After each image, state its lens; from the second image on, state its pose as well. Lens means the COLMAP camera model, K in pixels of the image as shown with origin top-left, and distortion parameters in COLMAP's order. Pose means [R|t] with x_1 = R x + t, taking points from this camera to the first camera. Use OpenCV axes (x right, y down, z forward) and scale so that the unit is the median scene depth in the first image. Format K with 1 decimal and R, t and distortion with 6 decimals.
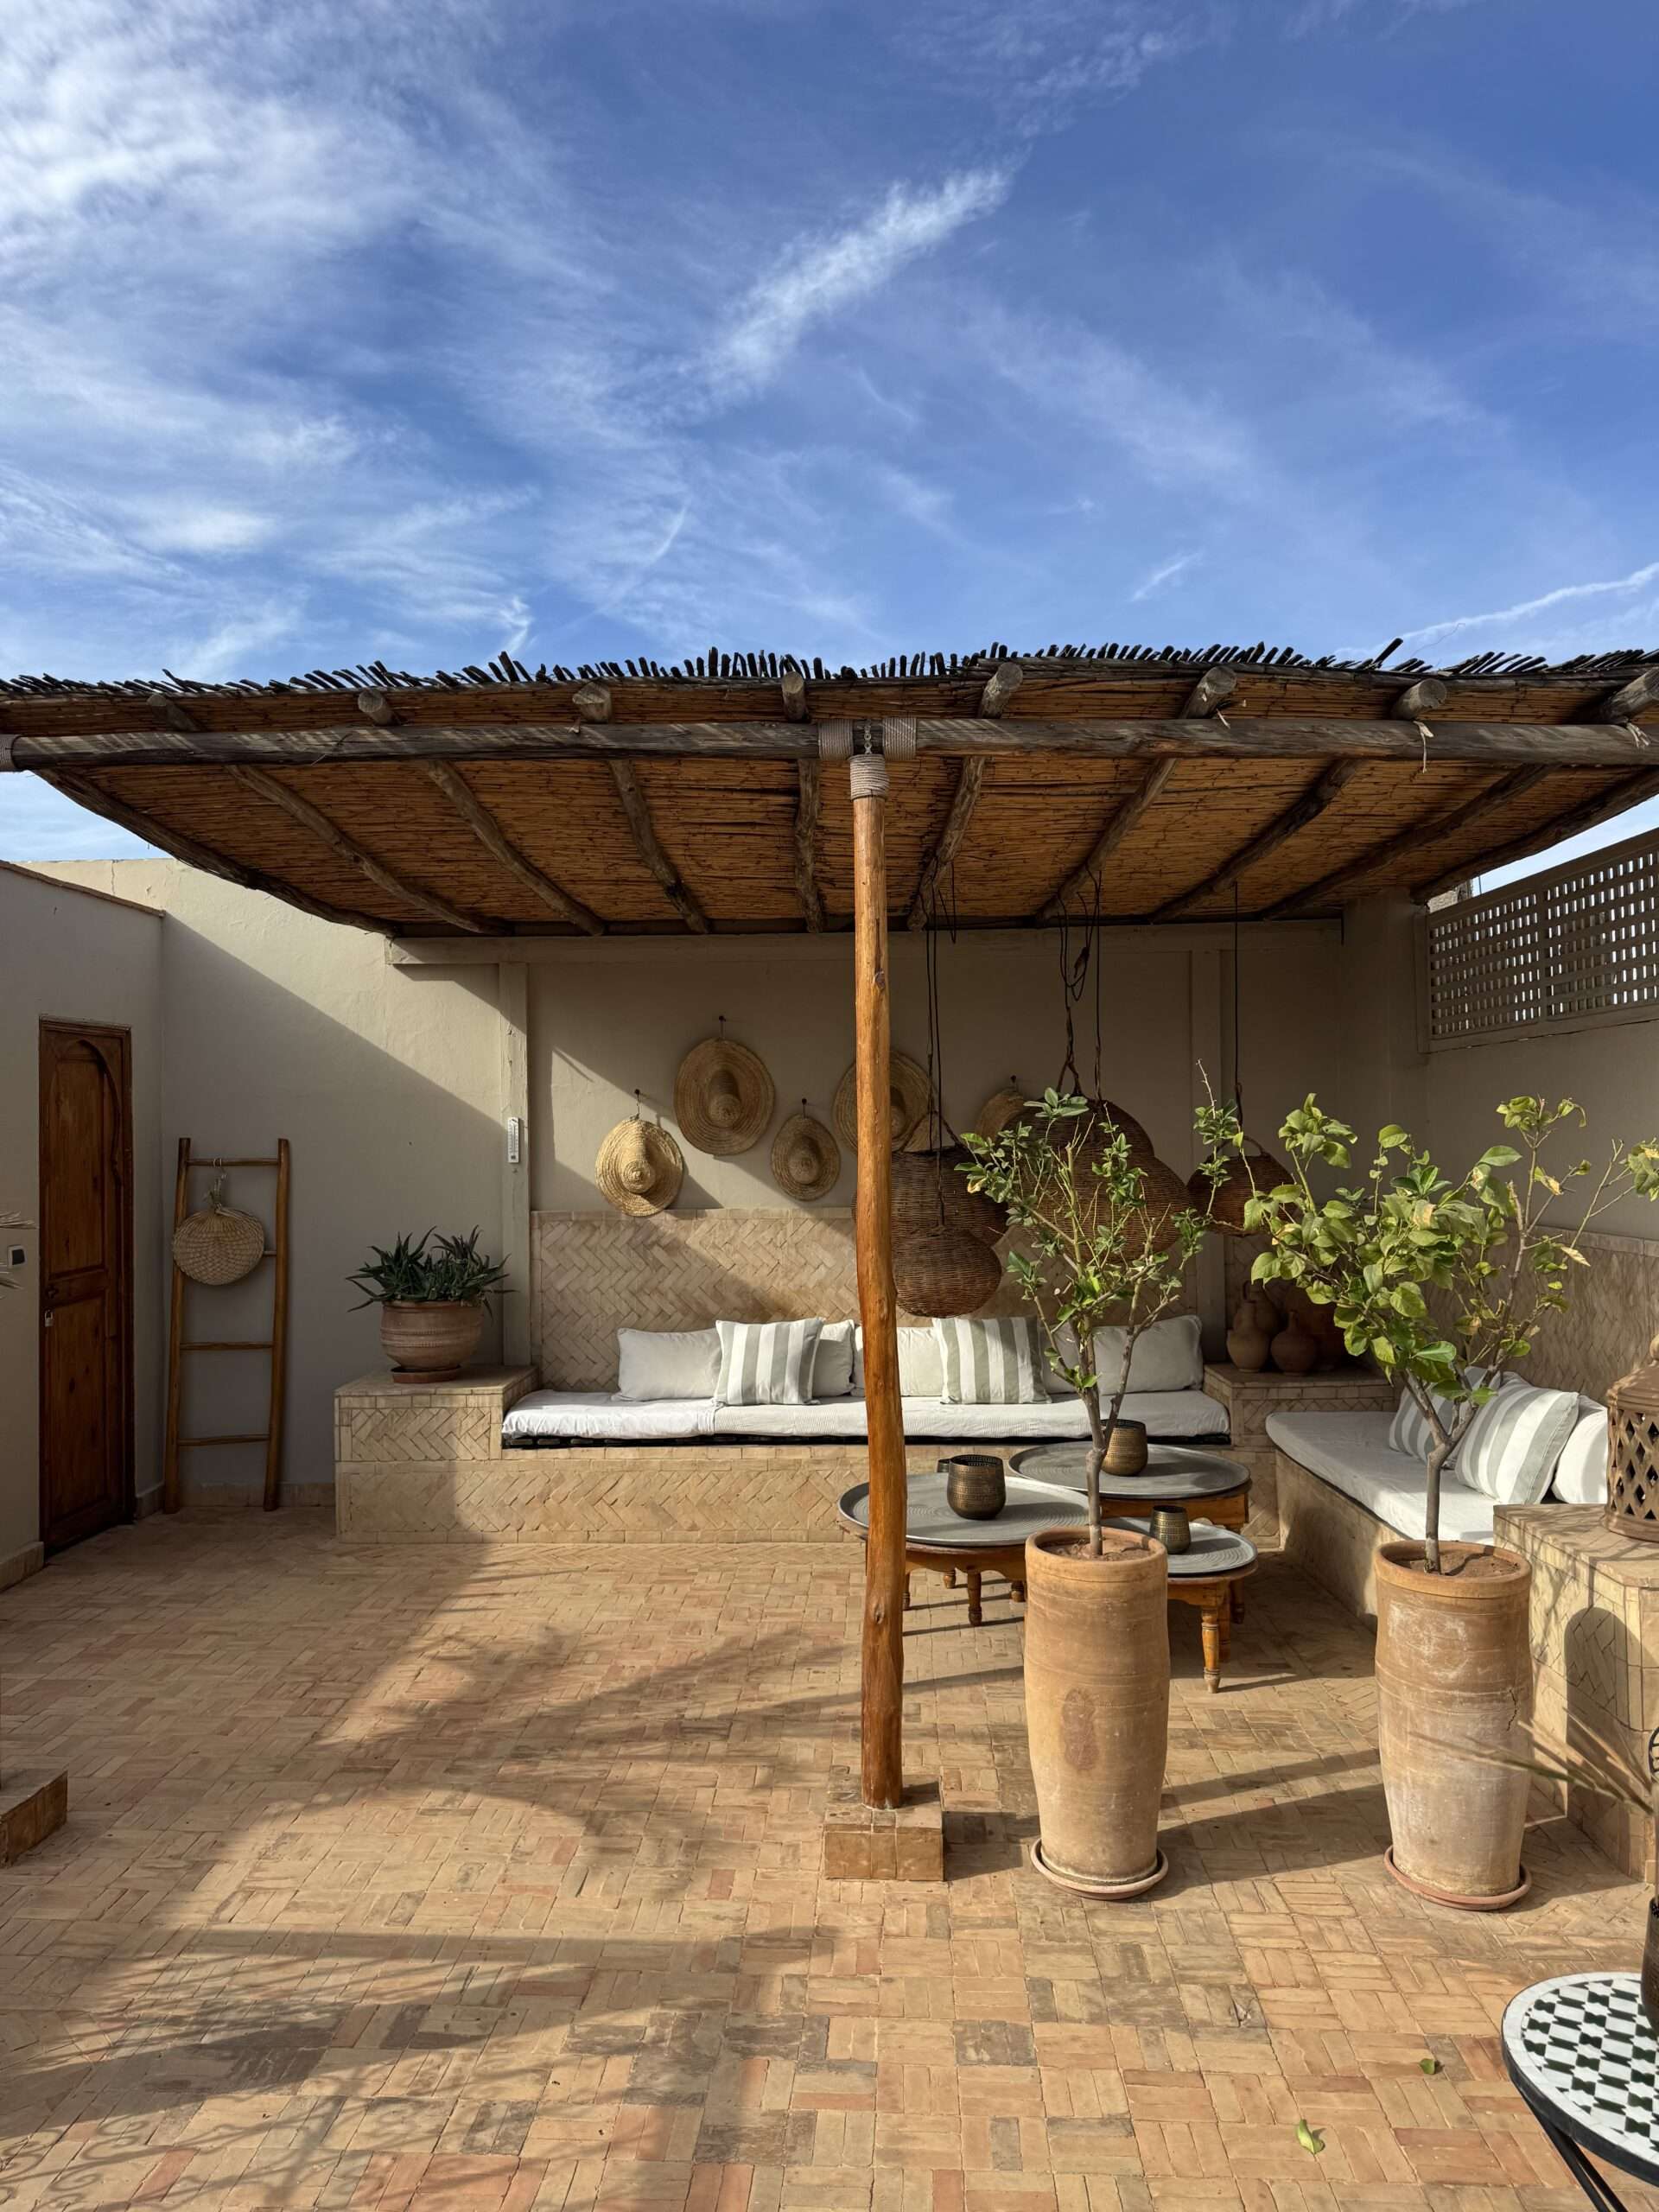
lens RADIAL K [[1550.0, 0, 830.0], [0, 1550.0, 1100.6], [0, 0, 1]] dist [0.009227, -0.000569]
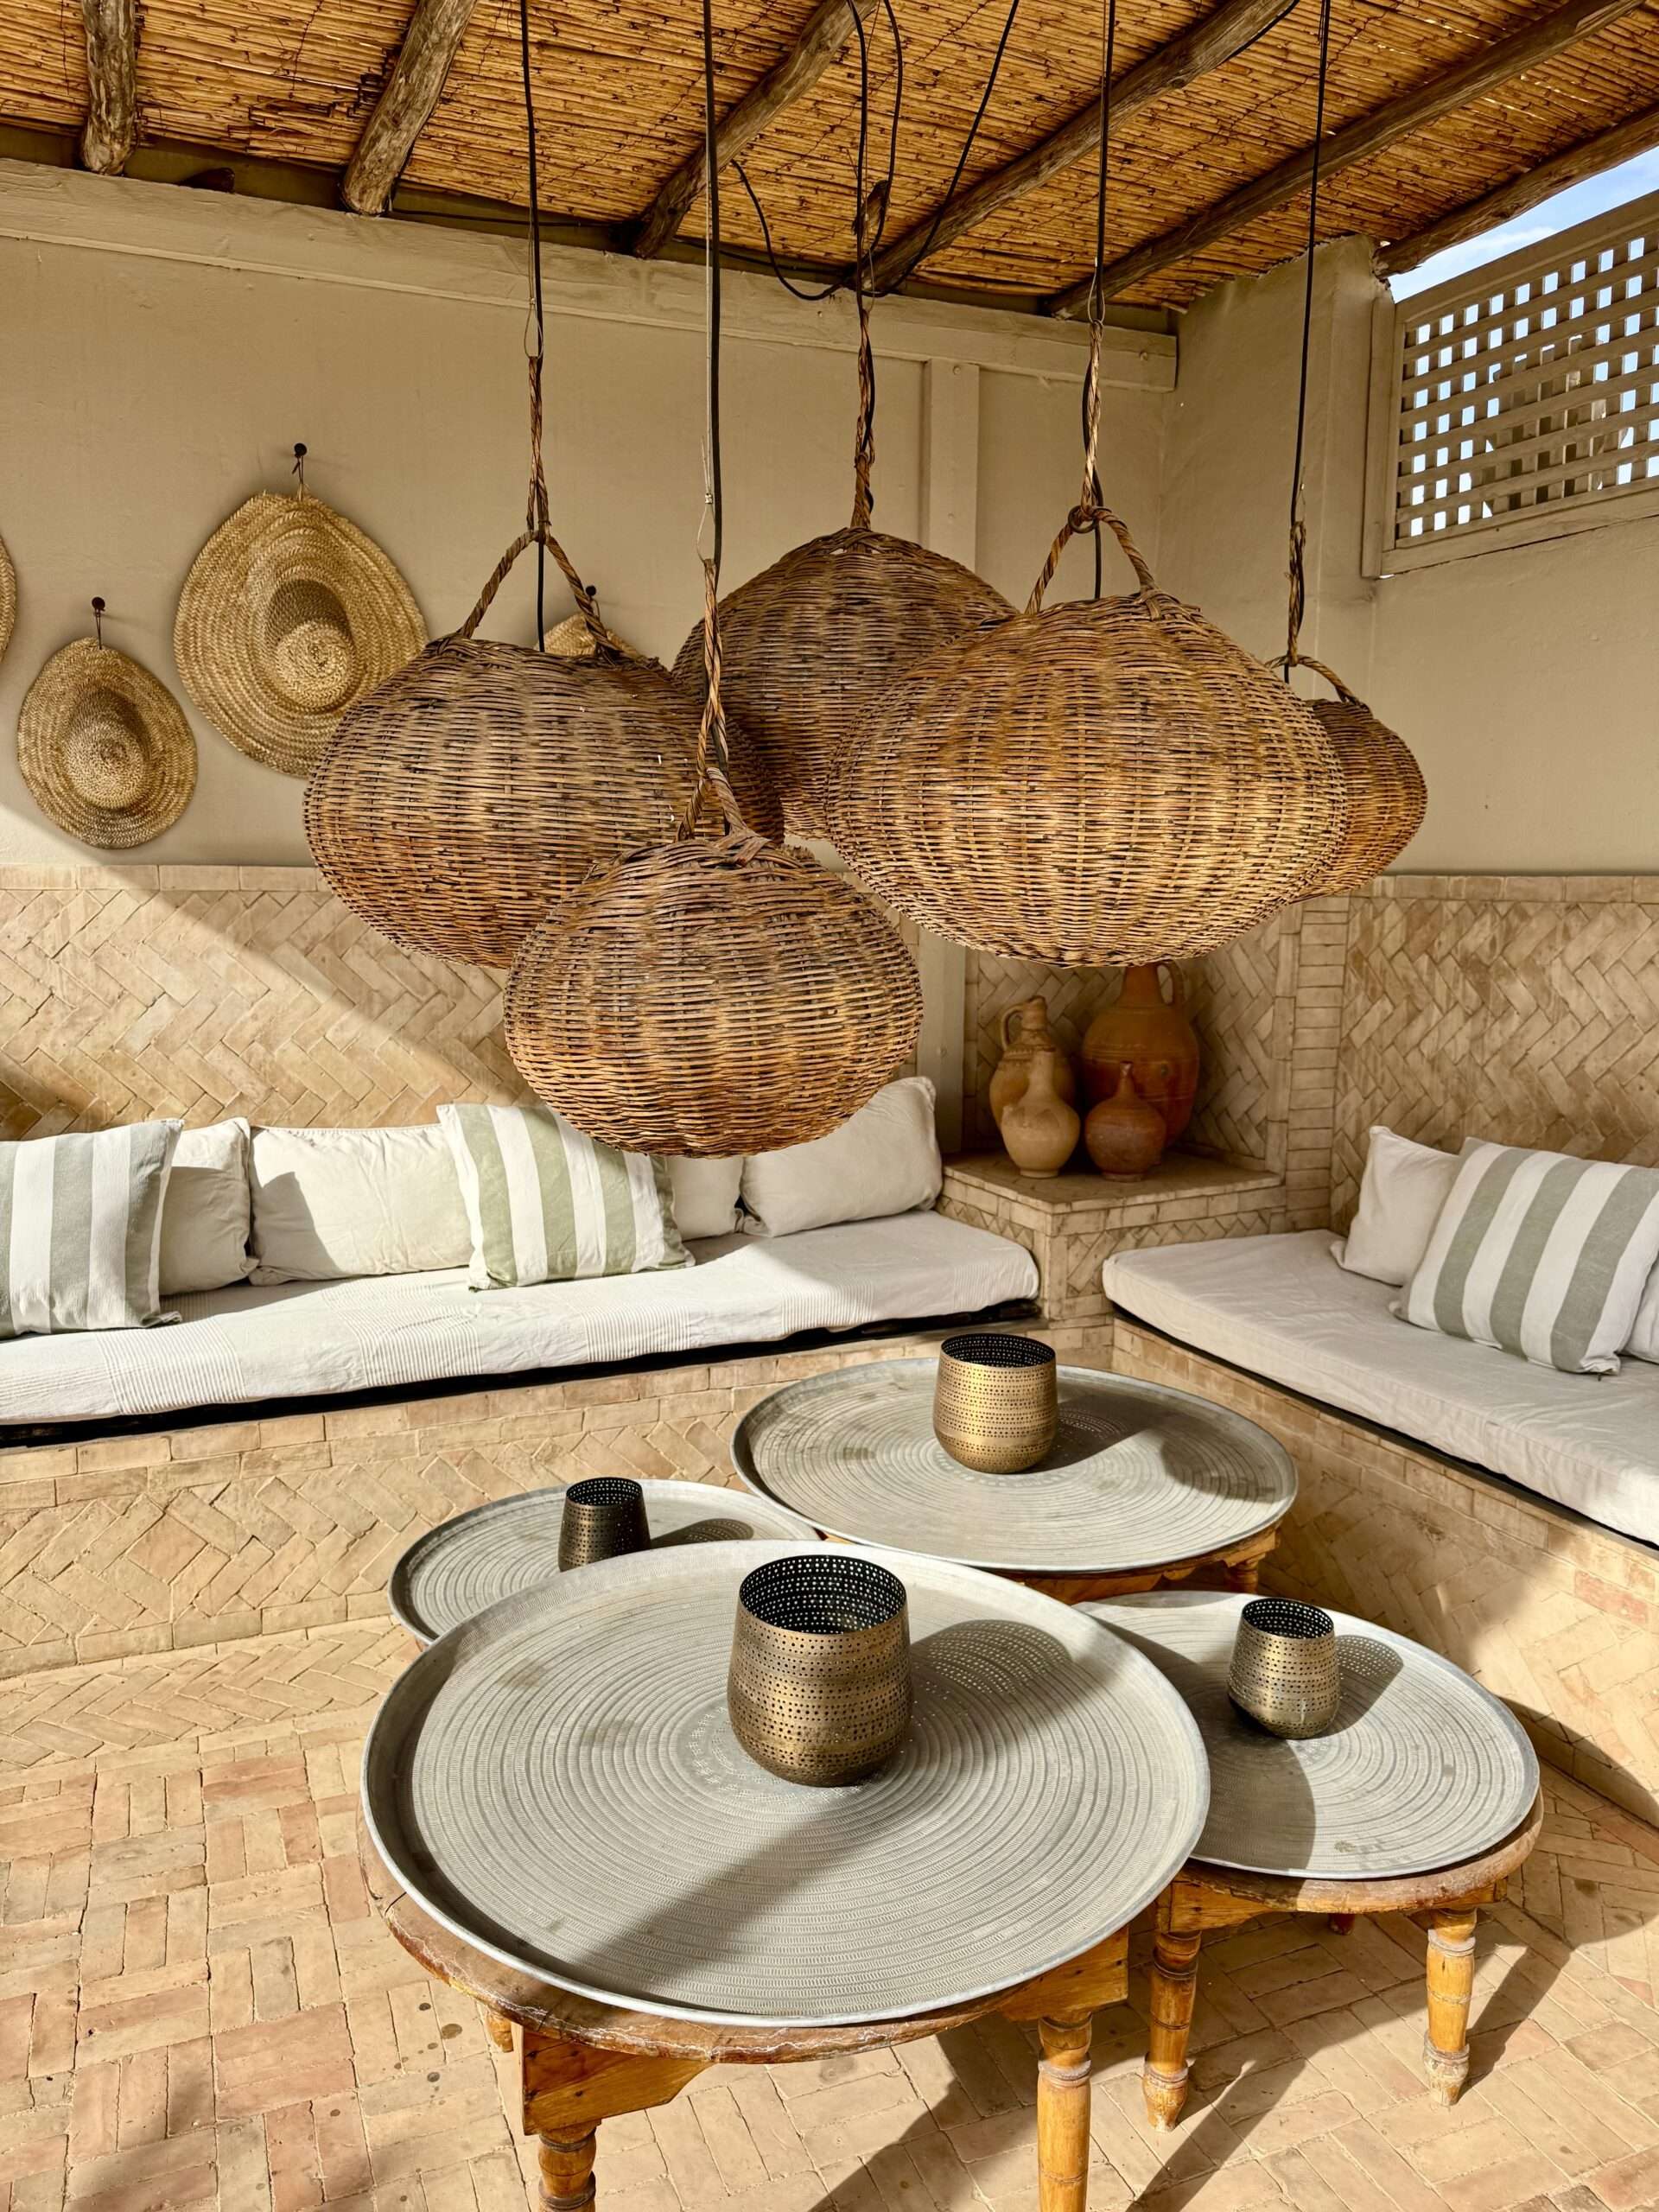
lens RADIAL K [[1550.0, 0, 830.0], [0, 1550.0, 1100.6], [0, 0, 1]] dist [0.009227, -0.000569]
pose [[0.902767, -0.050704, 0.427132, -0.025201], [-0.022733, 0.986015, 0.165096, 0.061460], [-0.429529, -0.158753, 0.888989, 0.554480]]
